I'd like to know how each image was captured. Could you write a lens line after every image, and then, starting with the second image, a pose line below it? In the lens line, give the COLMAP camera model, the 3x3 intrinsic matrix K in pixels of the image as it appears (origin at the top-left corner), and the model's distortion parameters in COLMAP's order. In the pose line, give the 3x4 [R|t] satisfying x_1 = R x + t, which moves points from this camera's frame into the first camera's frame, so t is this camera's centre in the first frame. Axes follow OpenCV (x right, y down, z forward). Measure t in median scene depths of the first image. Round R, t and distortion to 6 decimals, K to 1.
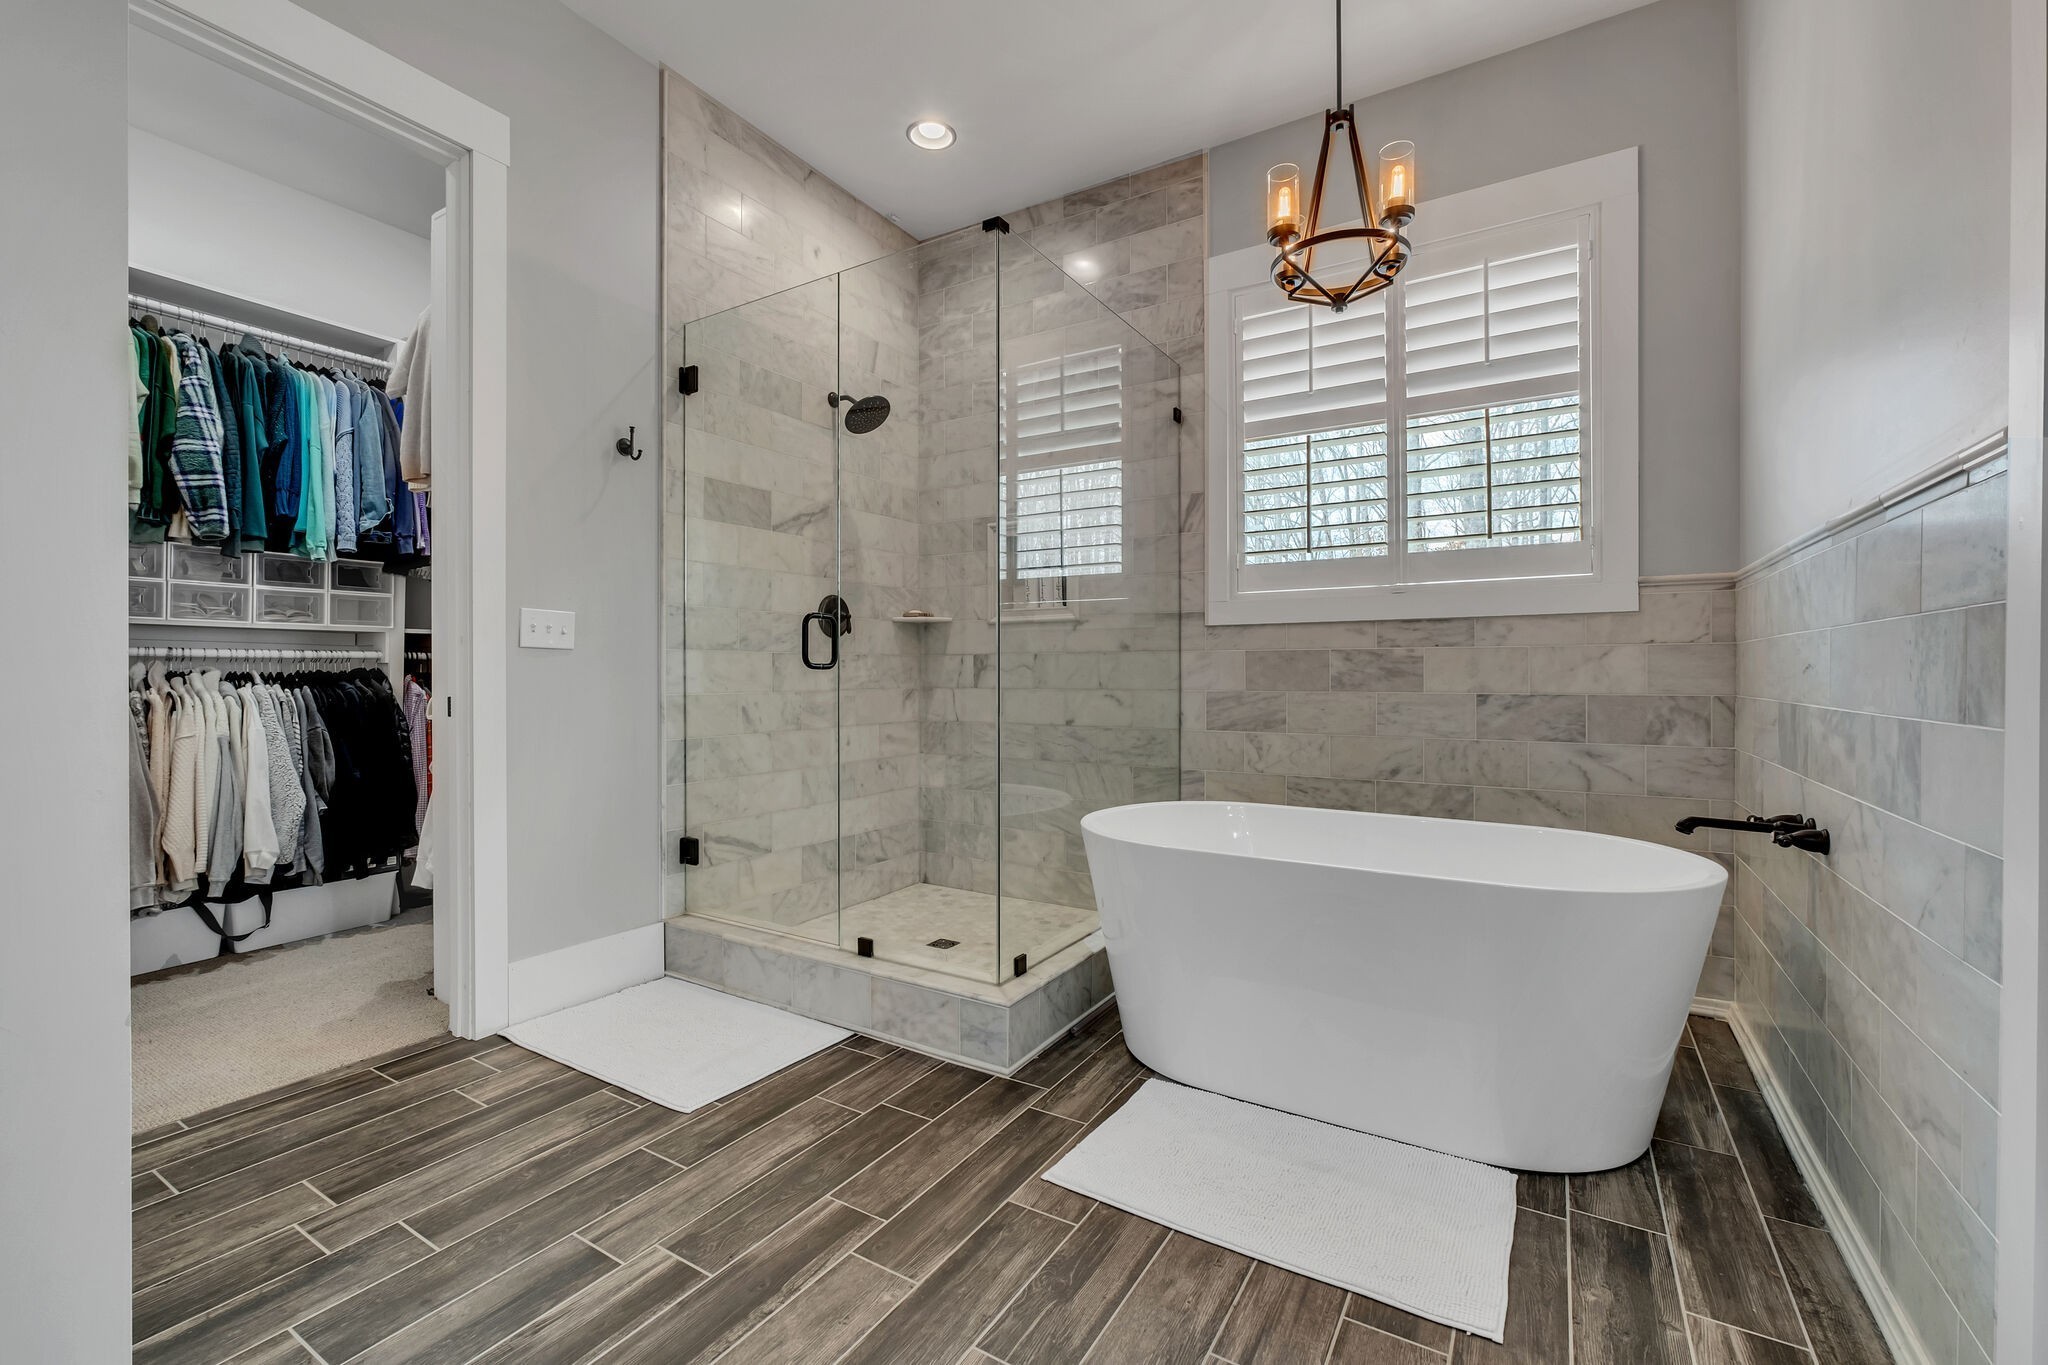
lens RADIAL K [[862.4, 0, 1015.6], [0, 862.4, 674.3], [0, 0, 1]] dist [-0.004919, 0.003164]
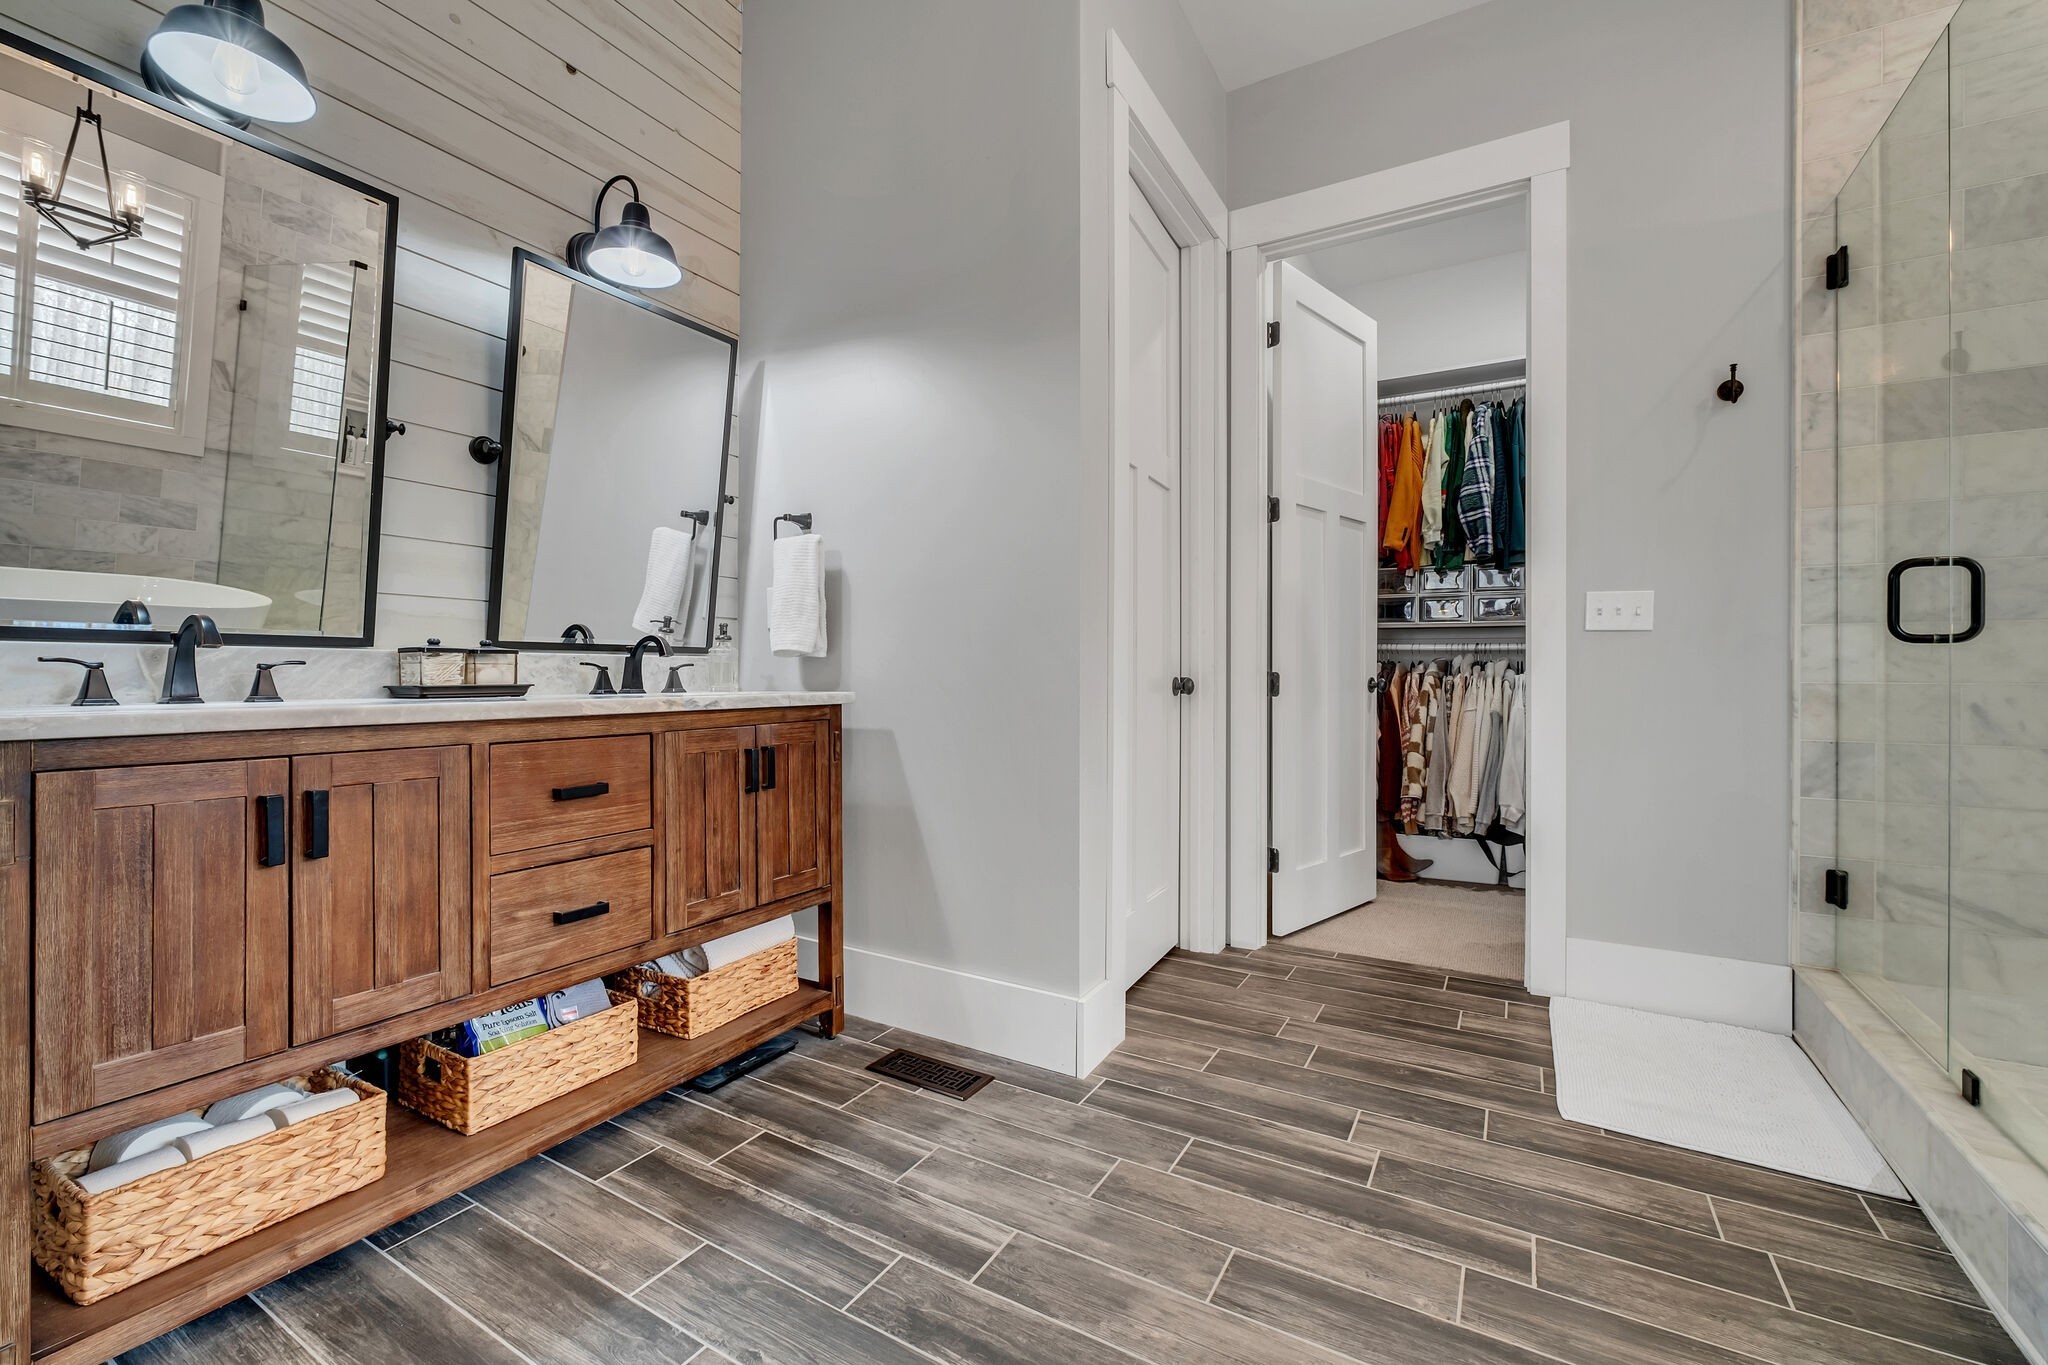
lens RADIAL K [[862.4, 0, 979.7], [0, 862.4, 675.0], [0, 0, 1]] dist [-0.004919, 0.003164]
pose [[0.013798, 0.003275, -0.999899, 0.461807], [-0.001800, 0.999993, 0.003250, 0.019541], [0.999903, 0.001755, 0.013804, 0.293458]]
